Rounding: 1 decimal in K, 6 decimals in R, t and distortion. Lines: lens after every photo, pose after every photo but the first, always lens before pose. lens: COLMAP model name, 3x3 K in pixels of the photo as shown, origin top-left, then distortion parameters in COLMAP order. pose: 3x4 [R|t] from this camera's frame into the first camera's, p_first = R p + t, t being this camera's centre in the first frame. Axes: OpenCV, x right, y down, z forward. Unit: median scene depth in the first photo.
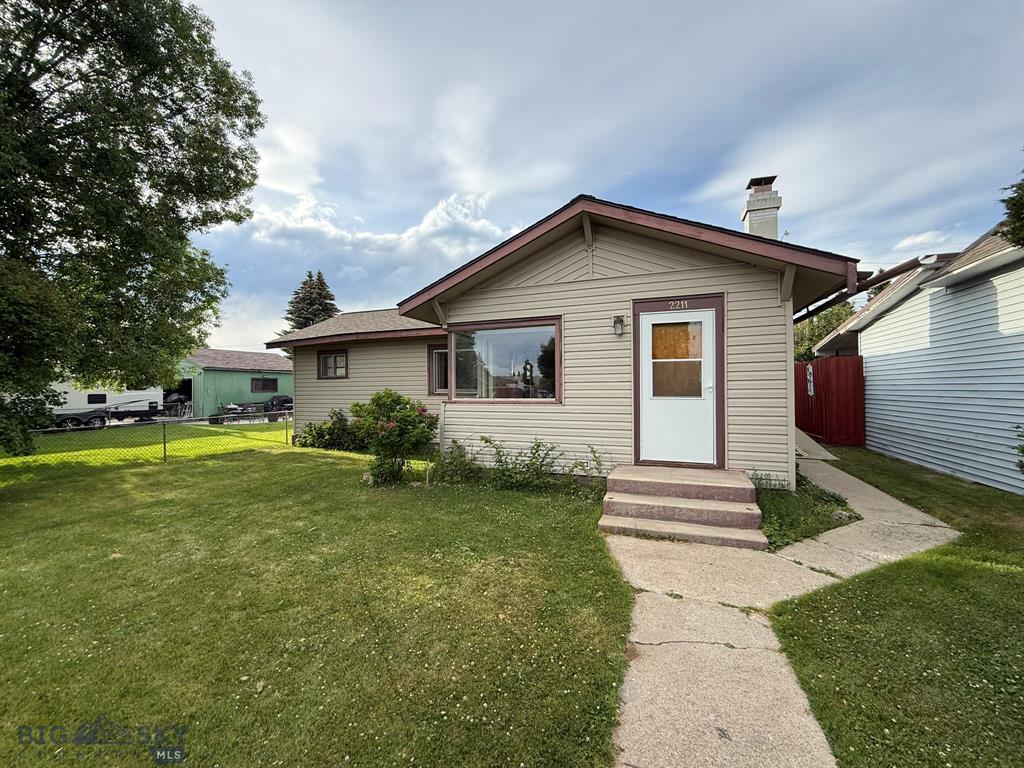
lens RADIAL K [[407.9, 0, 512.0], [0, 407.9, 384.0], [0, 0, 1]] dist [0.002594, -0.000048]
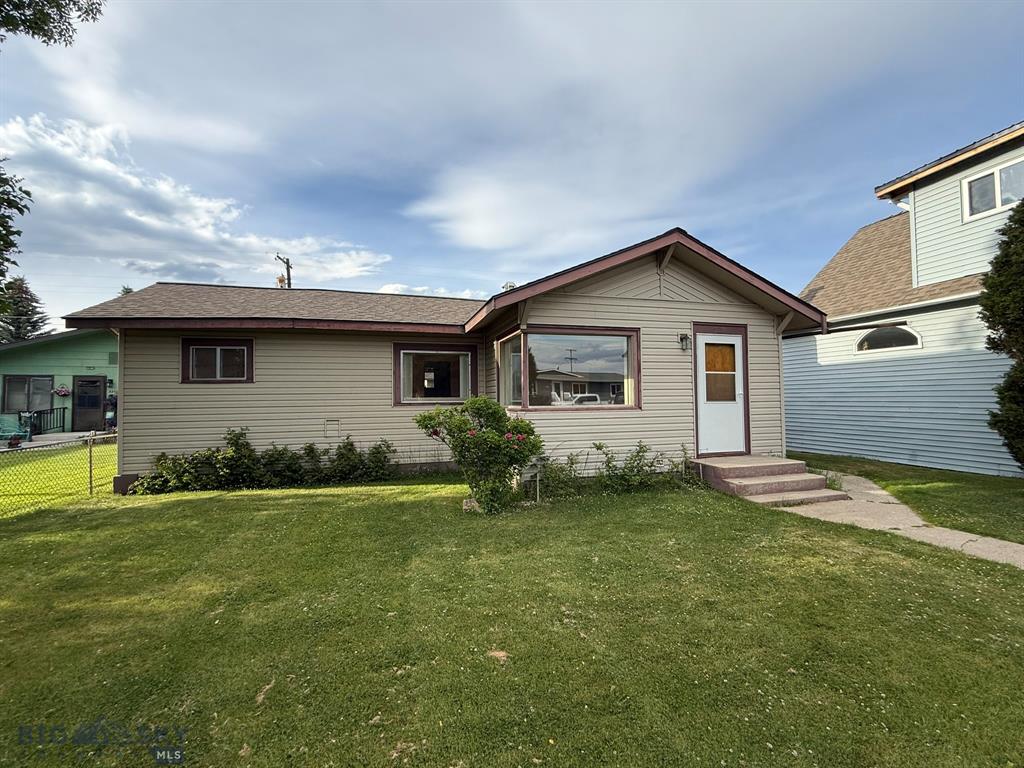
lens RADIAL K [[434.2, 0, 512.0], [0, 434.2, 384.0], [0, 0, 1]] dist [-0.000258, -0.000022]
pose [[0.800158, 0.018804, 0.599495, -0.905324], [-0.001166, 0.999555, -0.029796, 0.017434], [-0.599789, 0.023142, 0.799824, 0.295079]]
